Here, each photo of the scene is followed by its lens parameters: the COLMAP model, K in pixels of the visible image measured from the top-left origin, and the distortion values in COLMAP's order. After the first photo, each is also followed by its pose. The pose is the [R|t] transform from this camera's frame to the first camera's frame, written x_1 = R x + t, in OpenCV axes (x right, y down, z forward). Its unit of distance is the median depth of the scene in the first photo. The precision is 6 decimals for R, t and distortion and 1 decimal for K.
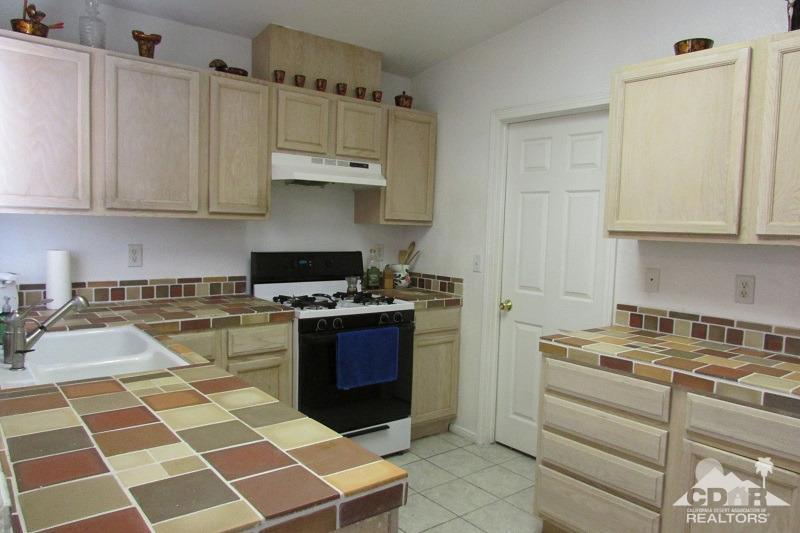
lens RADIAL K [[570.4, 0, 402.0], [0, 570.4, 271.4], [0, 0, 1]] dist [-0.029560, 0.009156]
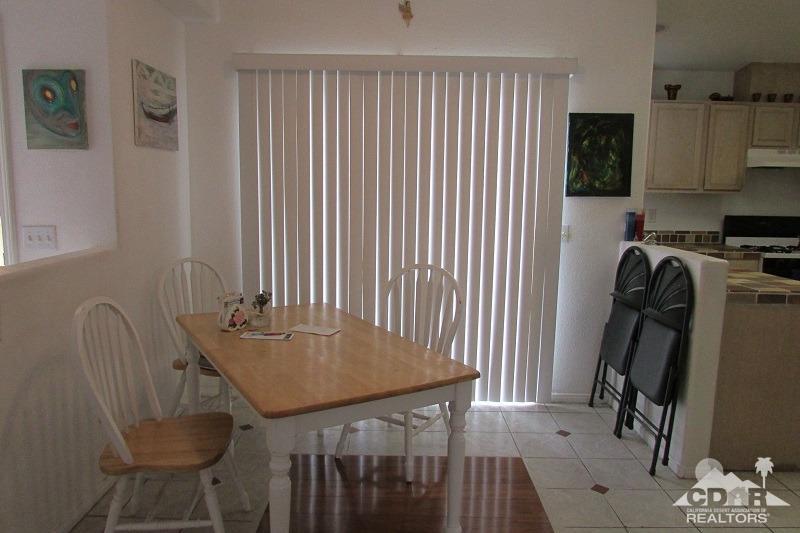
lens RADIAL K [[570.4, 0, 396.4], [0, 570.4, 265.1], [0, 0, 1]] dist [-0.029560, 0.009156]
pose [[0.780967, 0.062406, -0.621447, -0.007096], [-0.040060, 0.997952, 0.049872, 0.061390], [0.623286, -0.014053, 0.781868, -0.754788]]
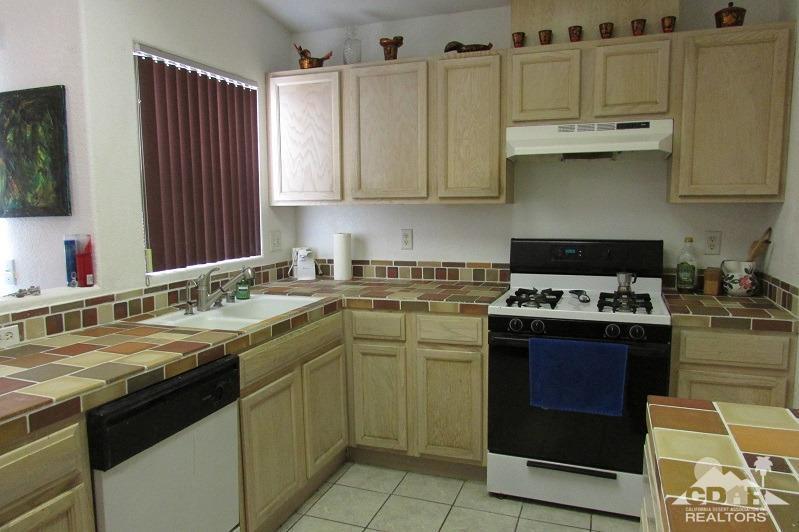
lens RADIAL K [[569.7, 0, 398.8], [0, 569.7, 269.8], [0, 0, 1]] dist [-0.029560, 0.009156]
pose [[0.507151, 0.064480, -0.859442, 0.467813], [-0.044325, 0.997829, 0.048706, -0.020601], [0.860717, 0.013394, 0.508908, 0.394506]]
